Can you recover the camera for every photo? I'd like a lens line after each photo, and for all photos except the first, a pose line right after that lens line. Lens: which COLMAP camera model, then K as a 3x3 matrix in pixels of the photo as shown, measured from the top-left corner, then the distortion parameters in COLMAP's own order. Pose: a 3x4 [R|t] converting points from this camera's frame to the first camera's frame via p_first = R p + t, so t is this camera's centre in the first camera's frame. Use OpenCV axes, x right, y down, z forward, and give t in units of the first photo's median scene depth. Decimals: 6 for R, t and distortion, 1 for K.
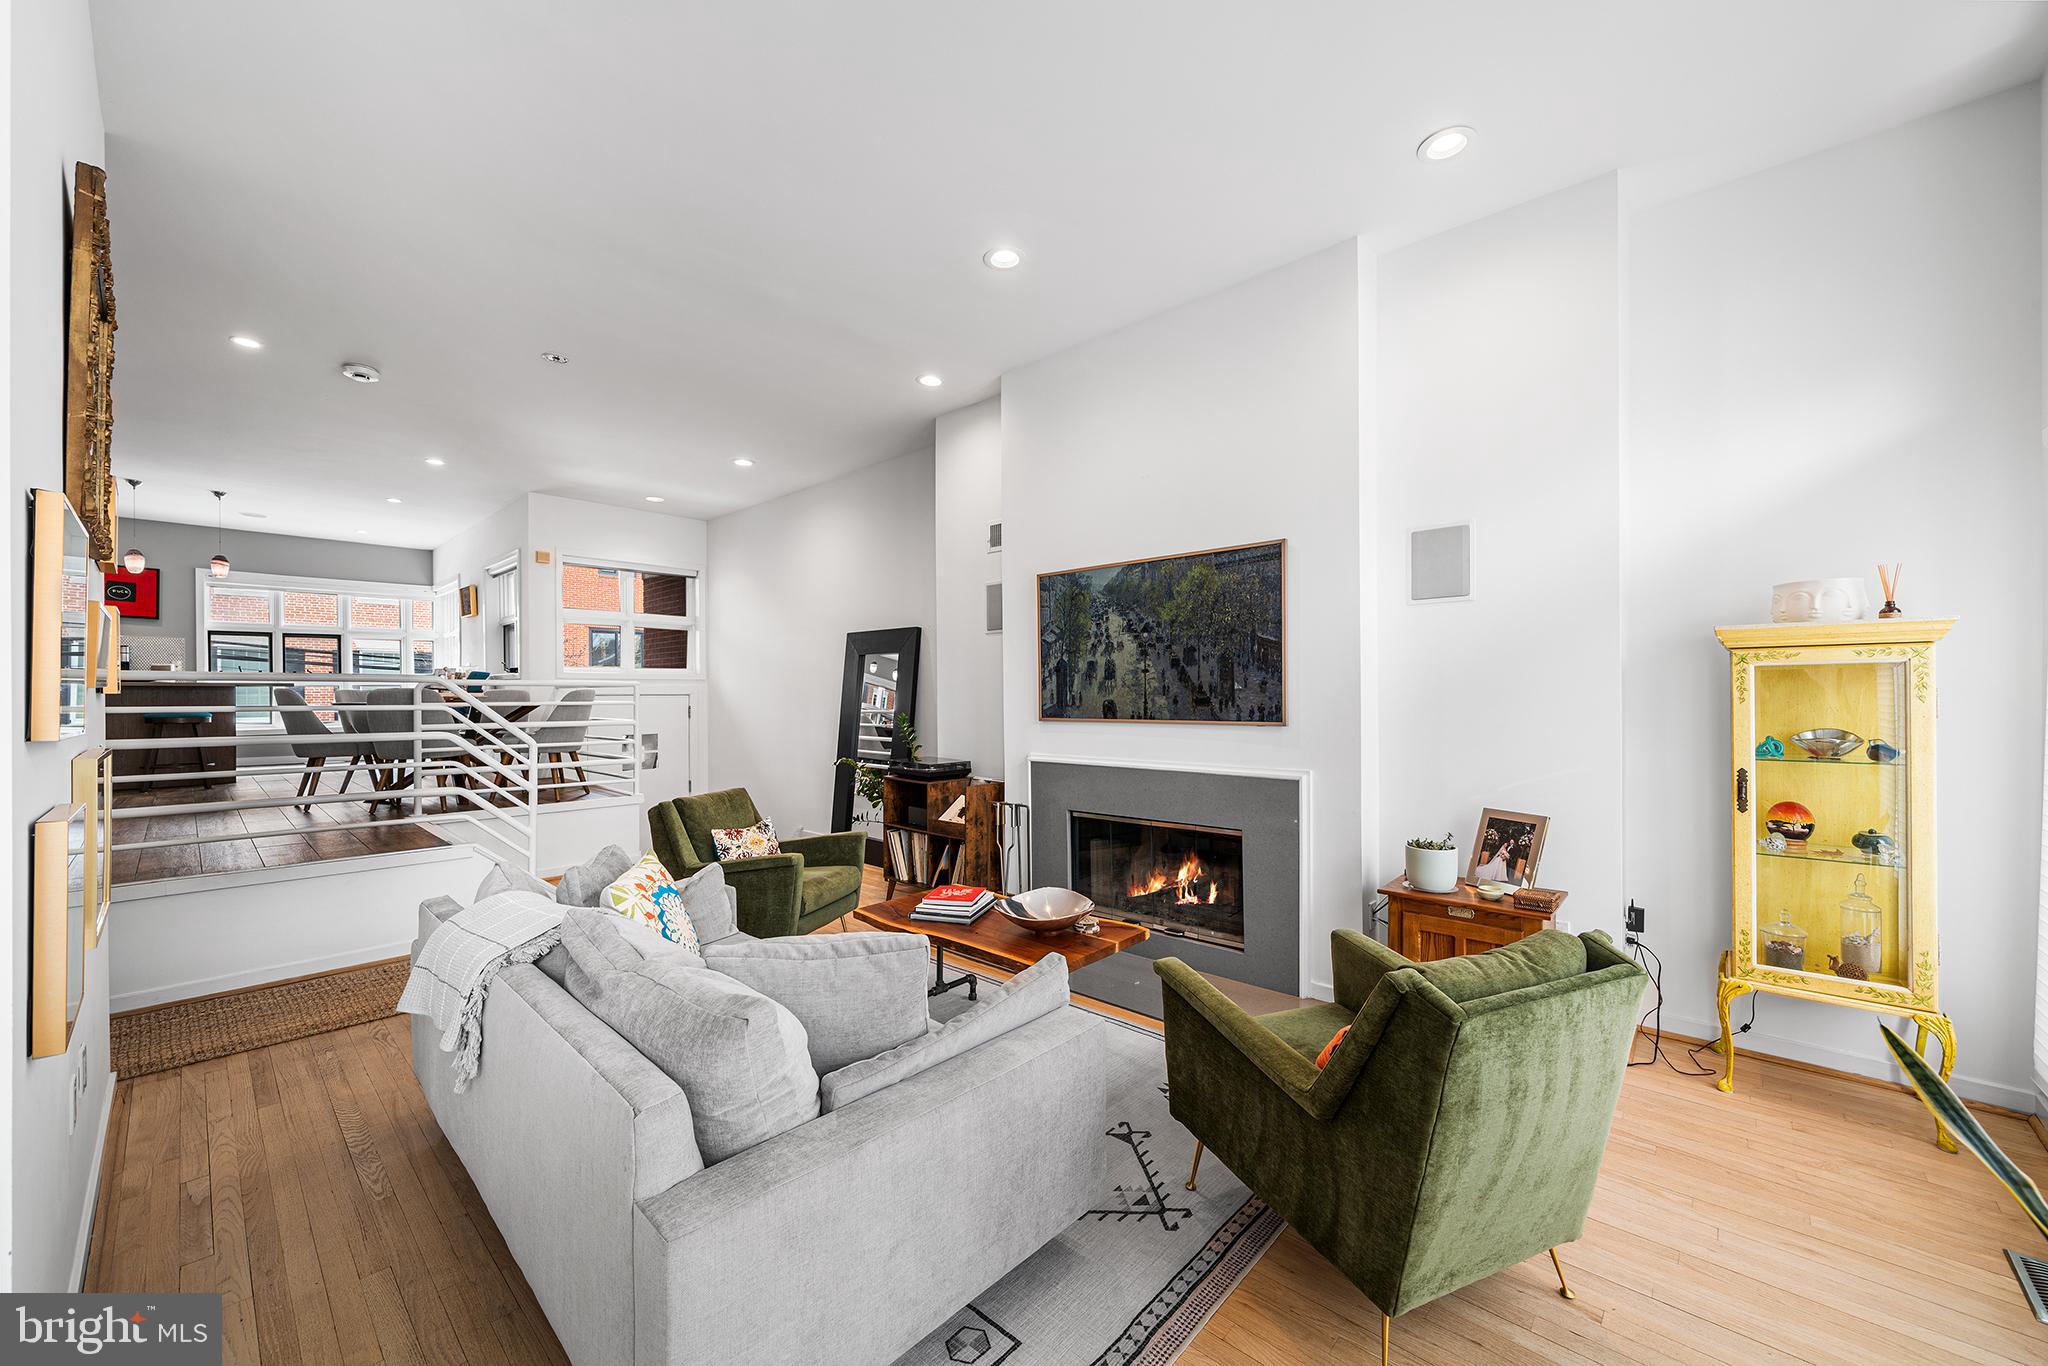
lens RADIAL K [[777.0, 0, 1021.2], [0, 777.0, 685.0], [0, 0, 1]] dist [-0.003650, -0.000021]
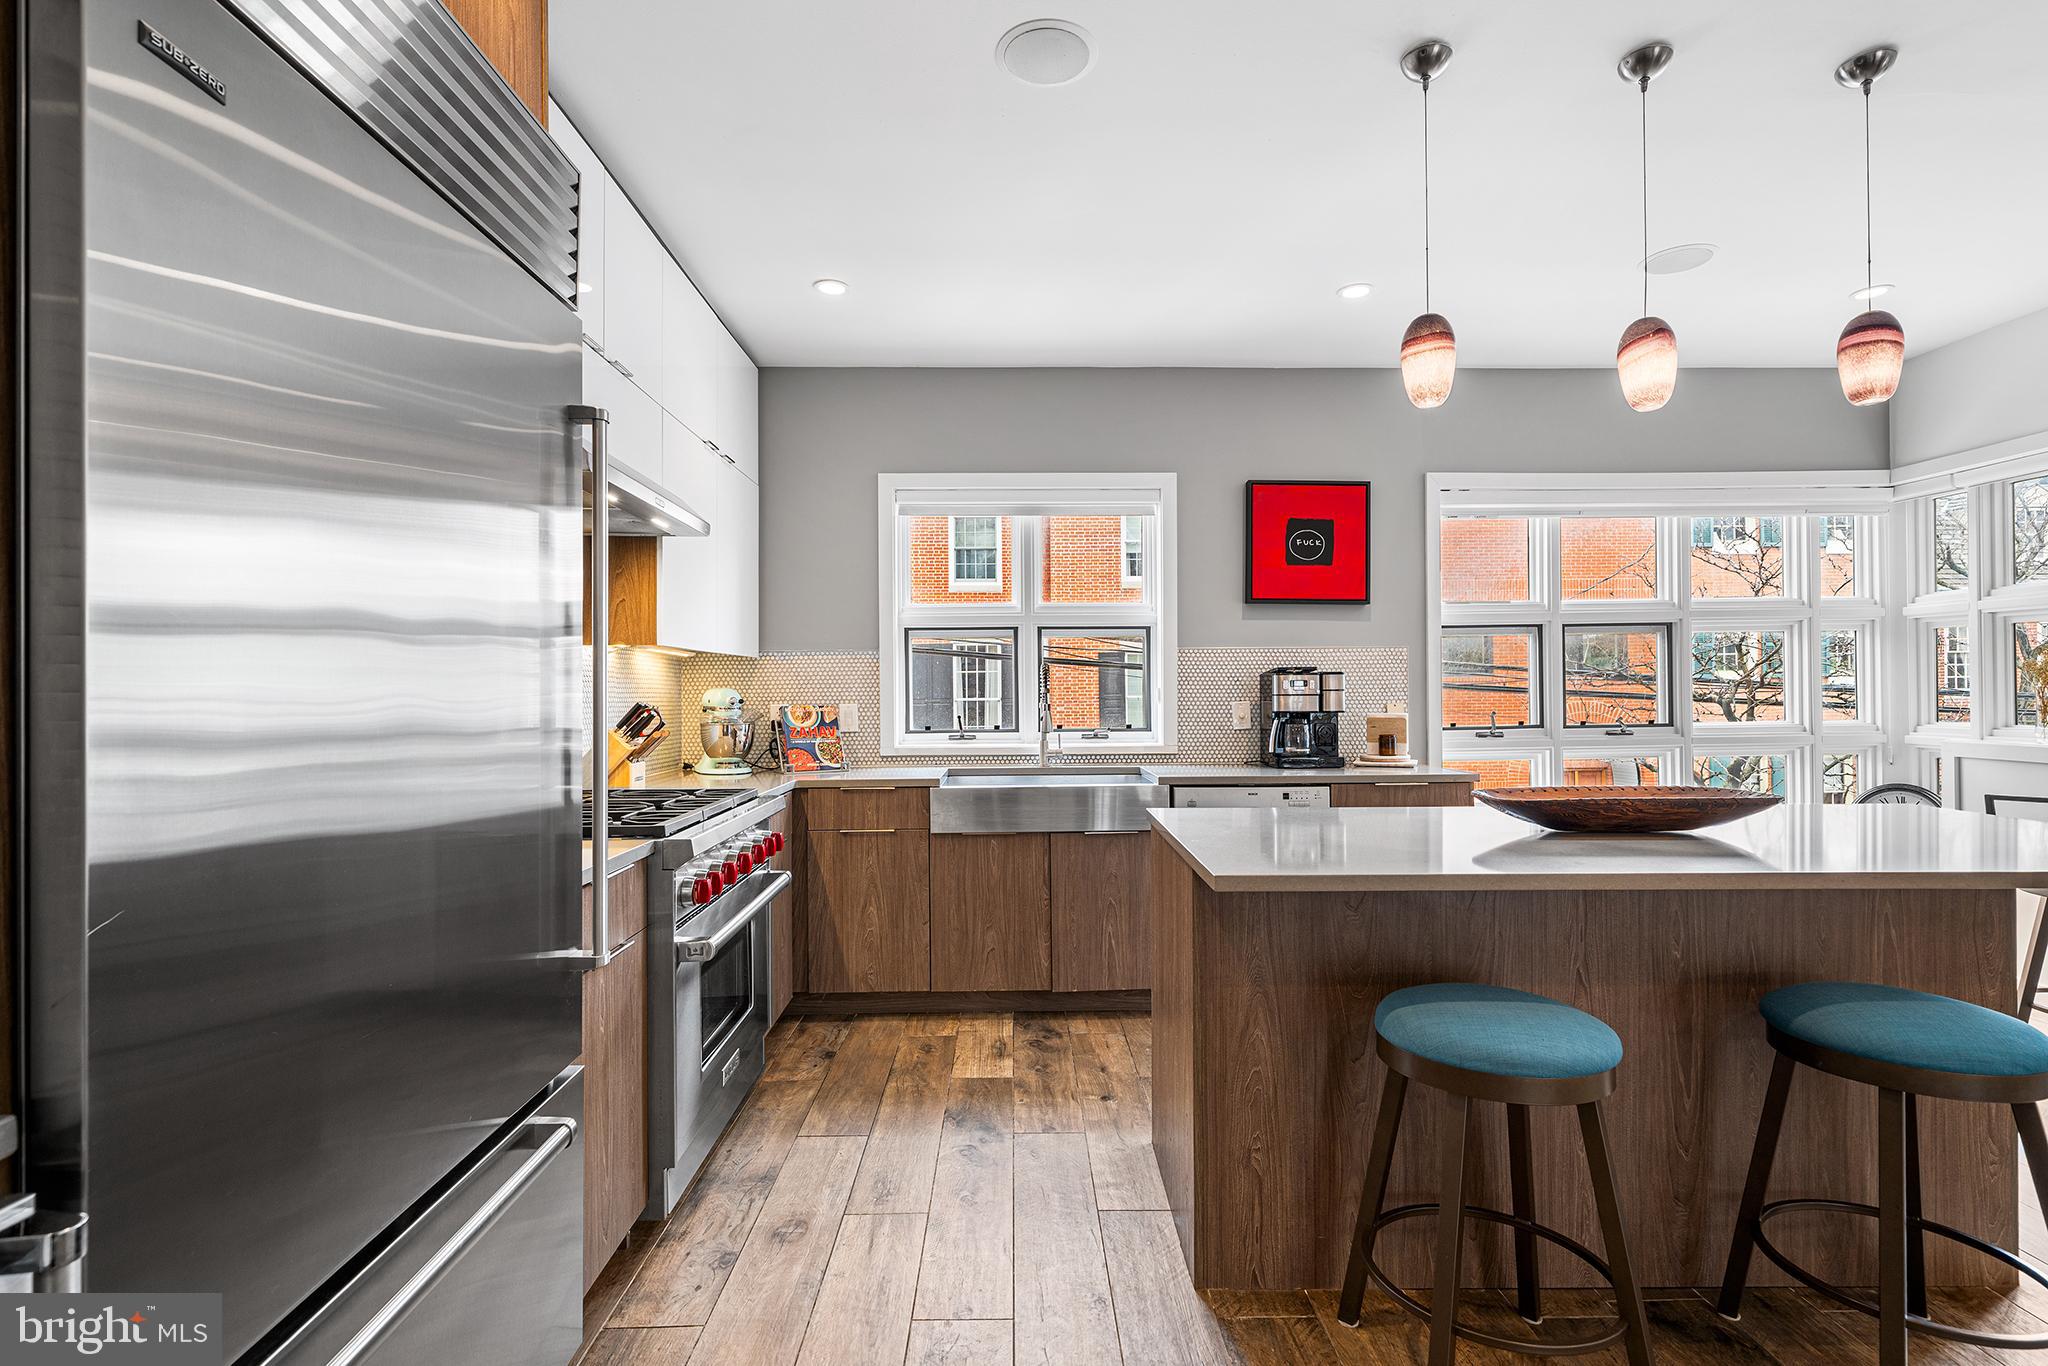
lens RADIAL K [[966.5, 0, 1020.4], [0, 966.5, 683.7], [0, 0, 1]] dist [-0.000112, 0.000155]
pose [[0.683692, -0.003731, -0.729761, -1.739082], [0.010728, 0.999930, 0.004939, -0.094091], [0.729692, -0.011205, 0.683685, 1.034892]]
